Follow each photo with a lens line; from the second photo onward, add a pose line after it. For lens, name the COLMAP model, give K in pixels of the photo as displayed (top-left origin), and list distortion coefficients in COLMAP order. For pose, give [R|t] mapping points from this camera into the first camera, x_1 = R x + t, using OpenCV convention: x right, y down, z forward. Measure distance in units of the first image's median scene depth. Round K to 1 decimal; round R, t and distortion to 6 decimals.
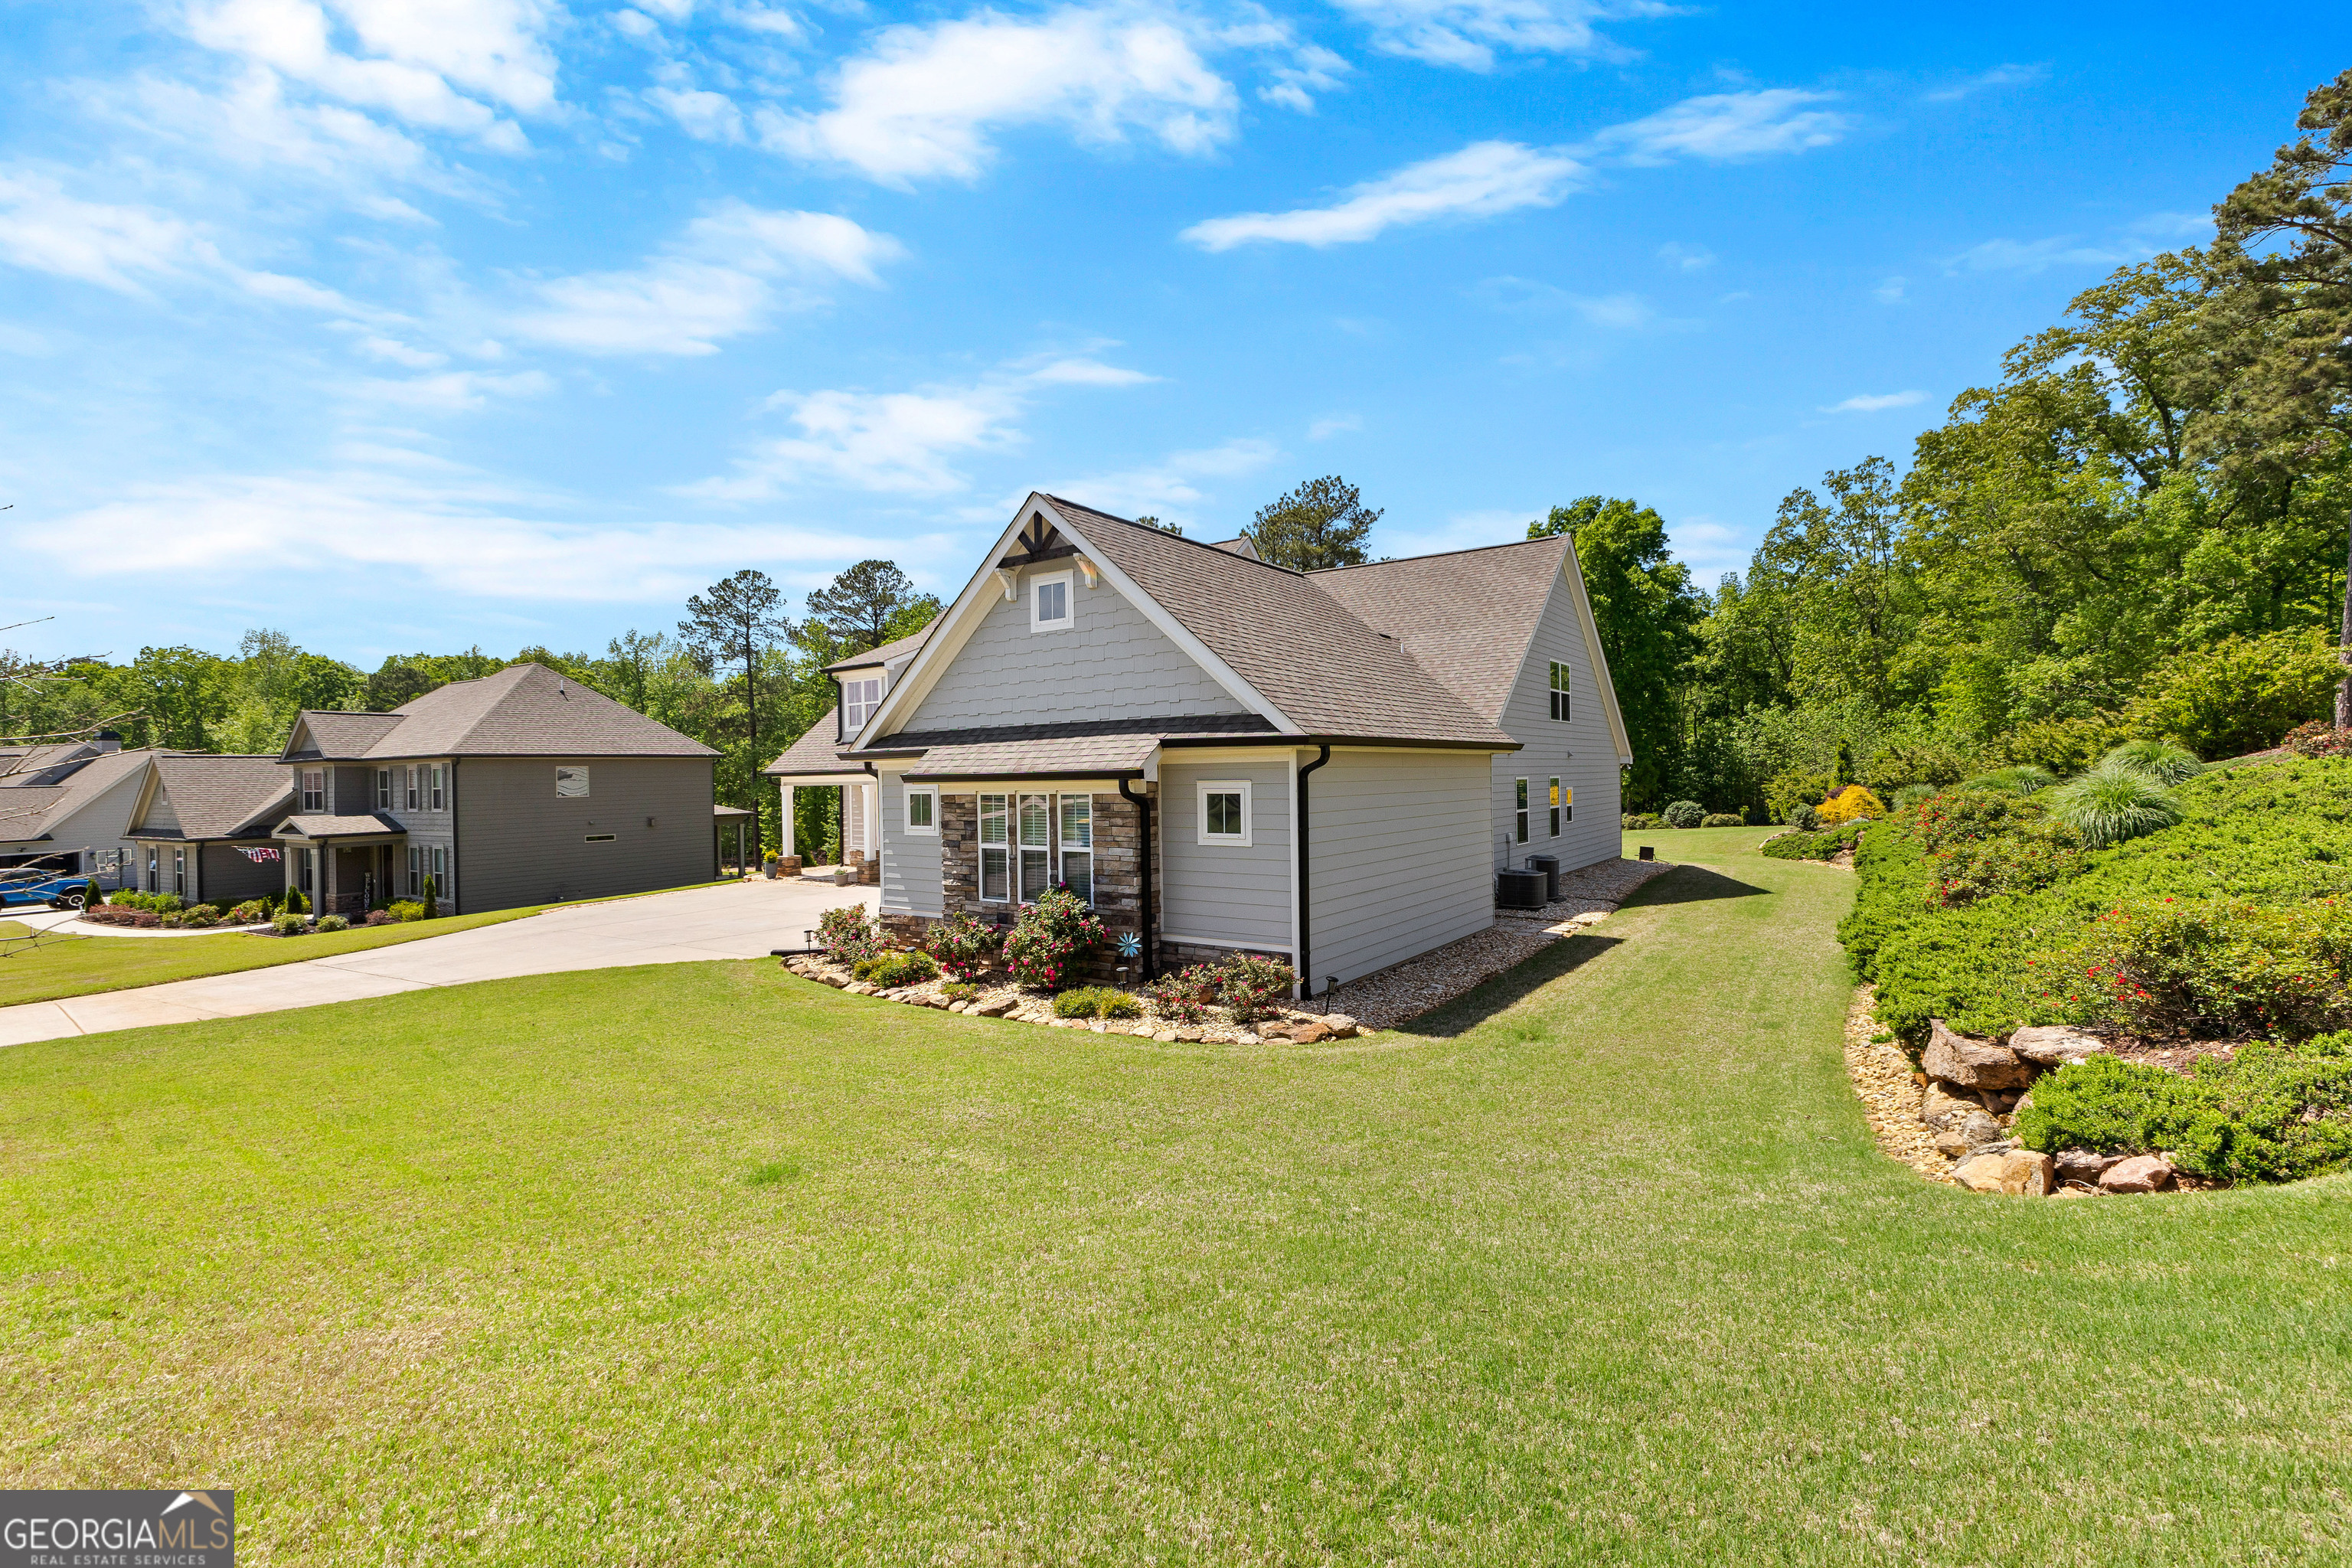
lens RADIAL K [[1095.8, 0, 1176.0], [0, 1095.8, 784.0], [0, 0, 1]] dist [0.039960, -0.008909]
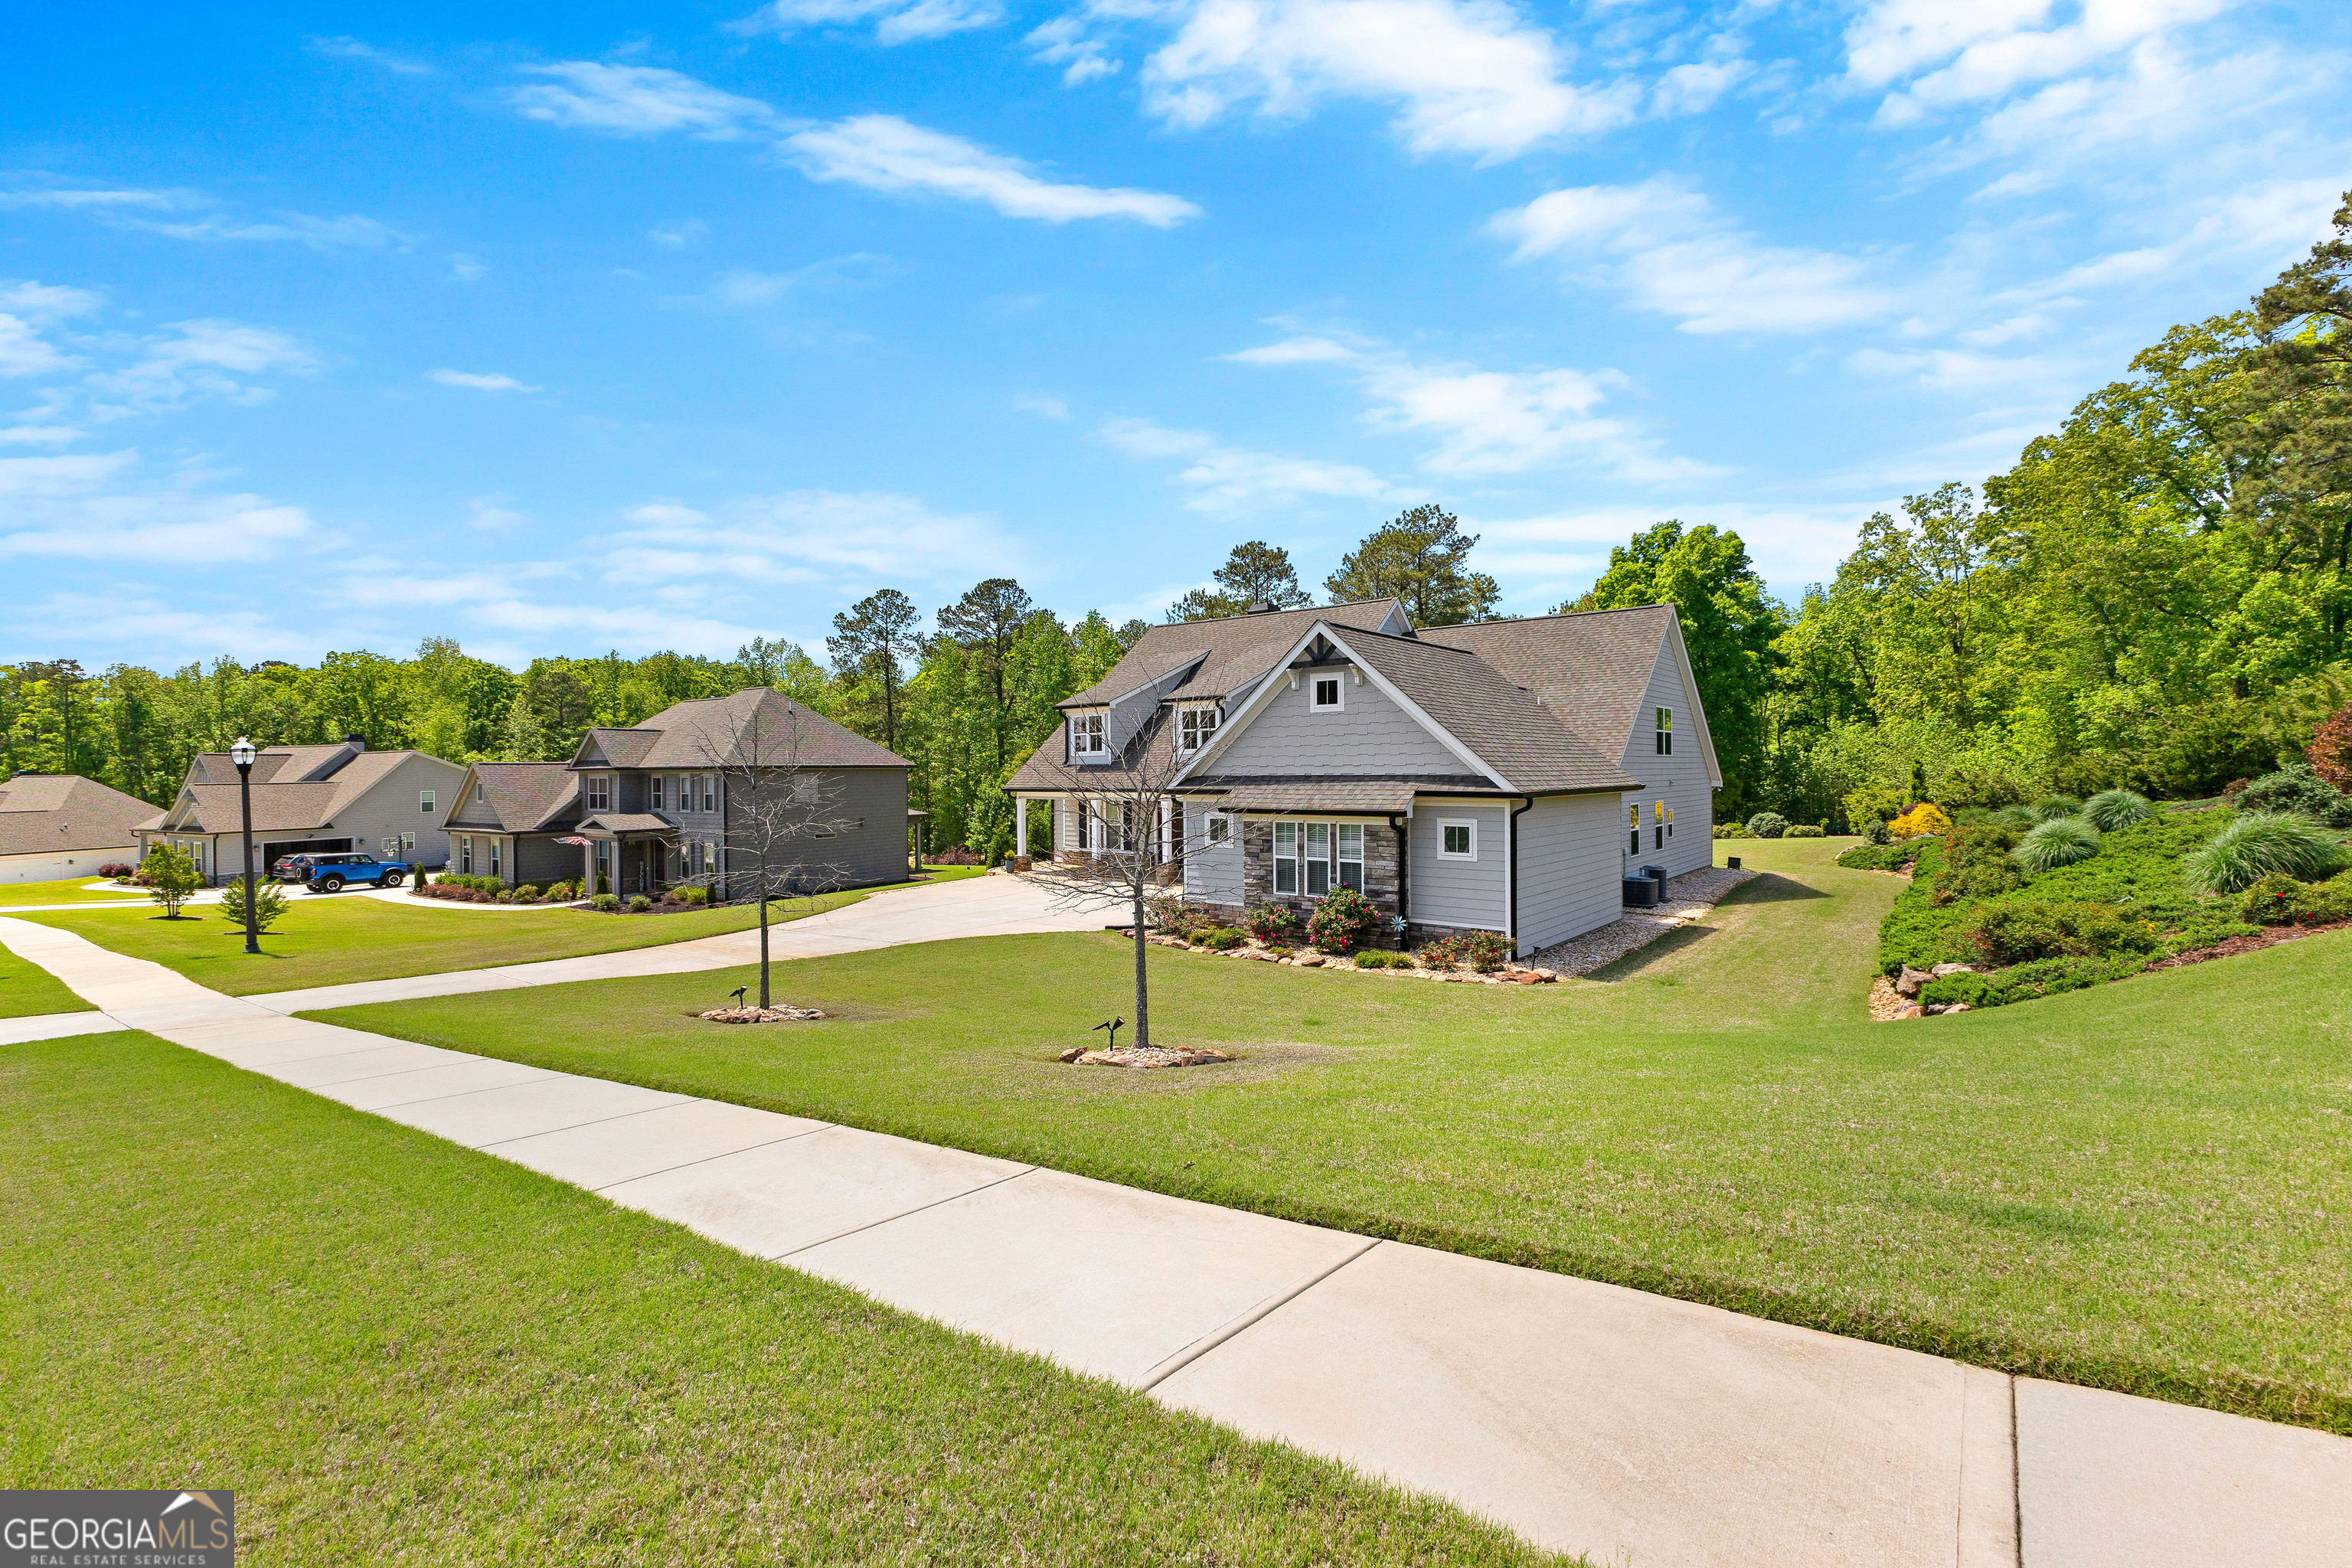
lens RADIAL K [[1057.4, 0, 1188.6], [0, 1057.4, 778.1], [0, 0, 1]] dist [0.026215, -0.006715]
pose [[0.997761, 0.009545, -0.066198, -0.074576], [-0.009908, 0.999938, -0.005155, -0.015125], [0.066145, 0.005799, 0.997793, -0.160087]]
